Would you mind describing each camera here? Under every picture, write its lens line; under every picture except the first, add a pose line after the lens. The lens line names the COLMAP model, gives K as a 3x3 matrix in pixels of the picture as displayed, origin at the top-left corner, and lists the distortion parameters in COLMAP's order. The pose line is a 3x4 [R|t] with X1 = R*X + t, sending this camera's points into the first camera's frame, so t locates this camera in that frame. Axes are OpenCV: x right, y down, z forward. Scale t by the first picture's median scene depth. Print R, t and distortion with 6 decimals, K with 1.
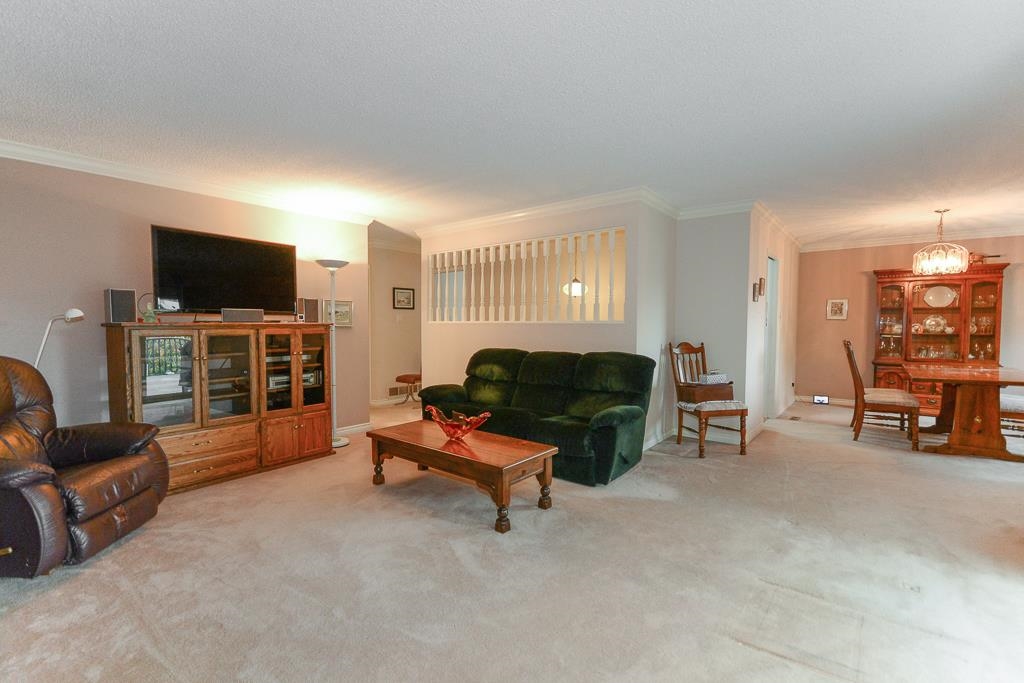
lens RADIAL K [[456.4, 0, 507.8], [0, 456.4, 346.5], [0, 0, 1]] dist [0.001410, -0.006398]
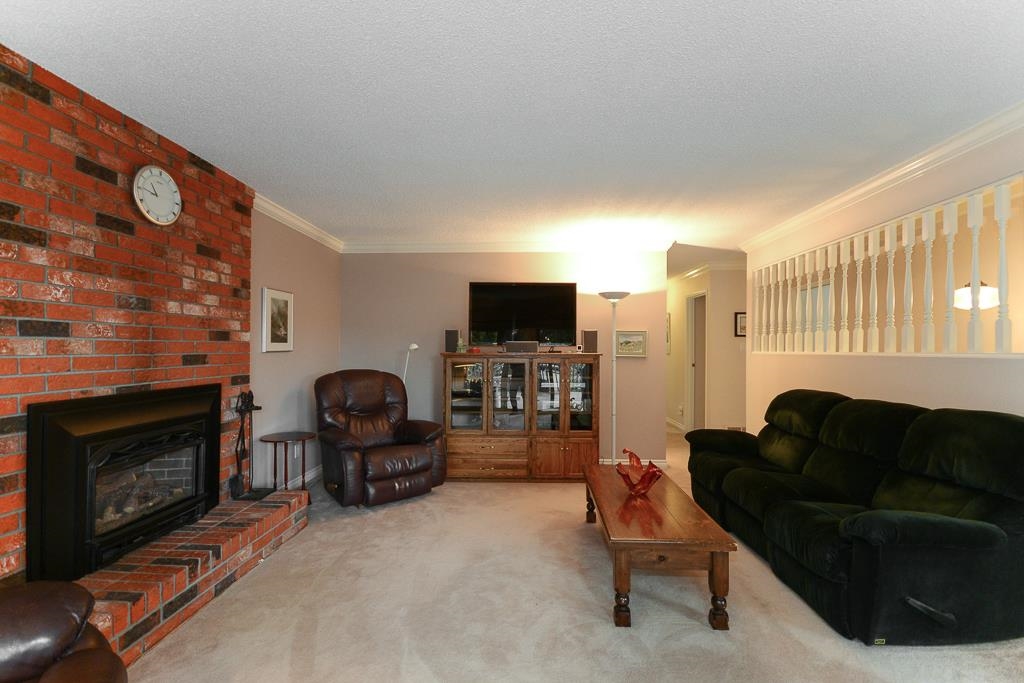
lens RADIAL K [[456.4, 0, 507.8], [0, 456.4, 346.5], [0, 0, 1]] dist [0.001410, -0.006398]
pose [[0.586052, -0.005545, -0.810255, 0.347278], [-0.043912, 0.998290, -0.038593, -0.019372], [0.809083, 0.058197, 0.584806, 0.247793]]
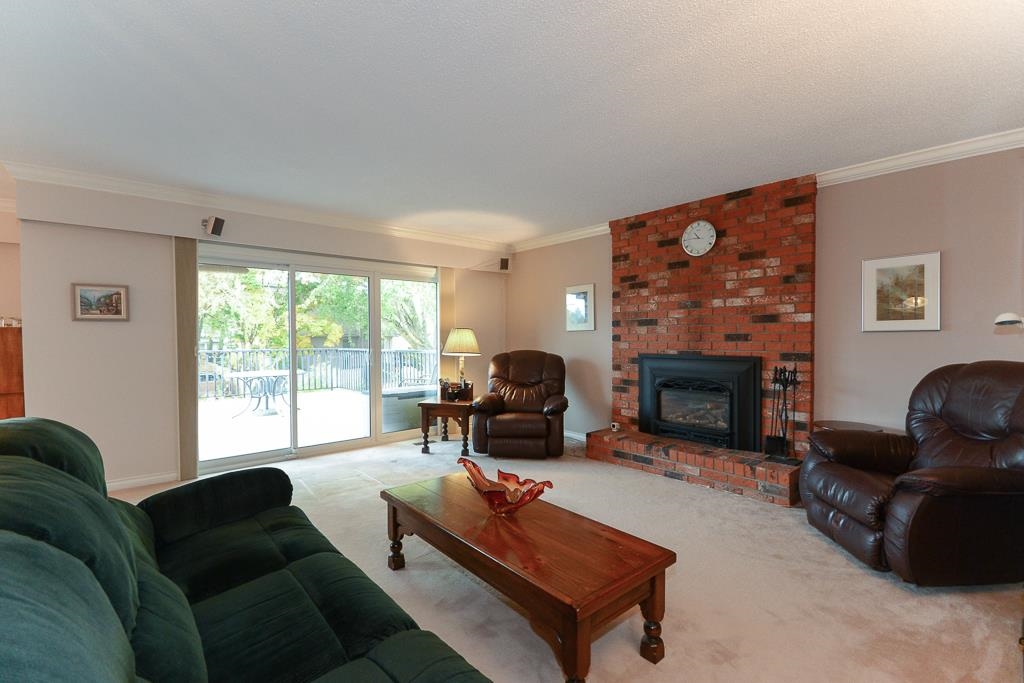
lens RADIAL K [[456.4, 0, 507.8], [0, 456.4, 346.5], [0, 0, 1]] dist [0.001410, -0.006398]
pose [[-0.985119, 0.000711, 0.171869, -0.187472], [0.014120, 0.996946, 0.076806, -0.068367], [-0.171290, 0.078089, -0.982121, 1.325152]]
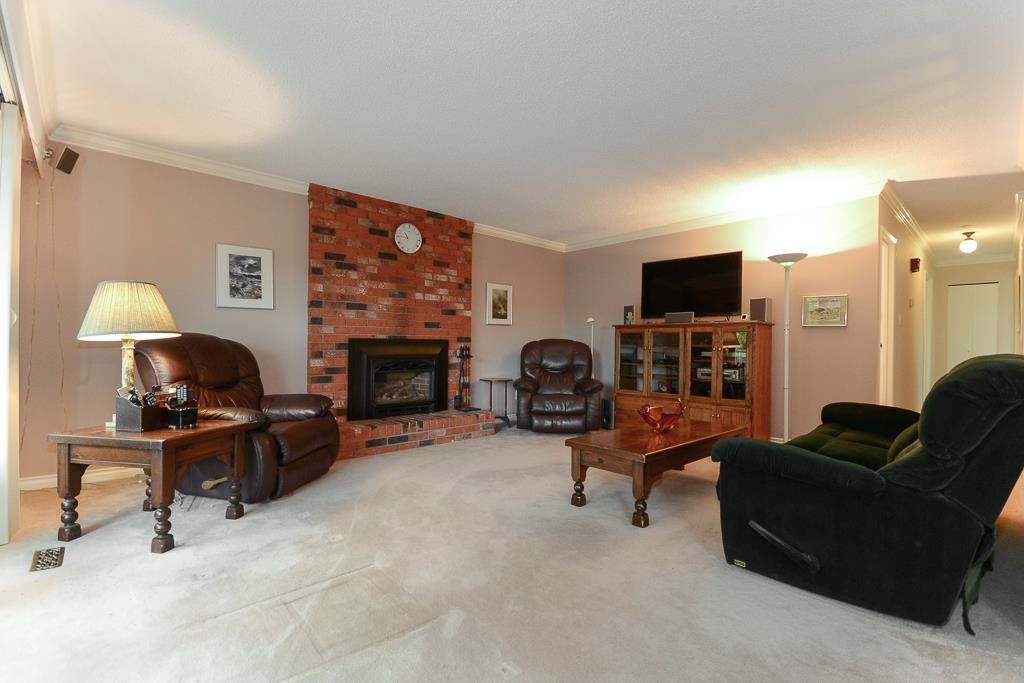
lens RADIAL K [[456.4, 0, 507.8], [0, 456.4, 346.5], [0, 0, 1]] dist [0.001410, -0.006398]
pose [[-0.146249, 0.001388, -0.989247, 0.716583], [-0.061199, 0.998071, 0.010448, 0.028143], [0.987353, 0.062069, -0.145882, 0.665806]]
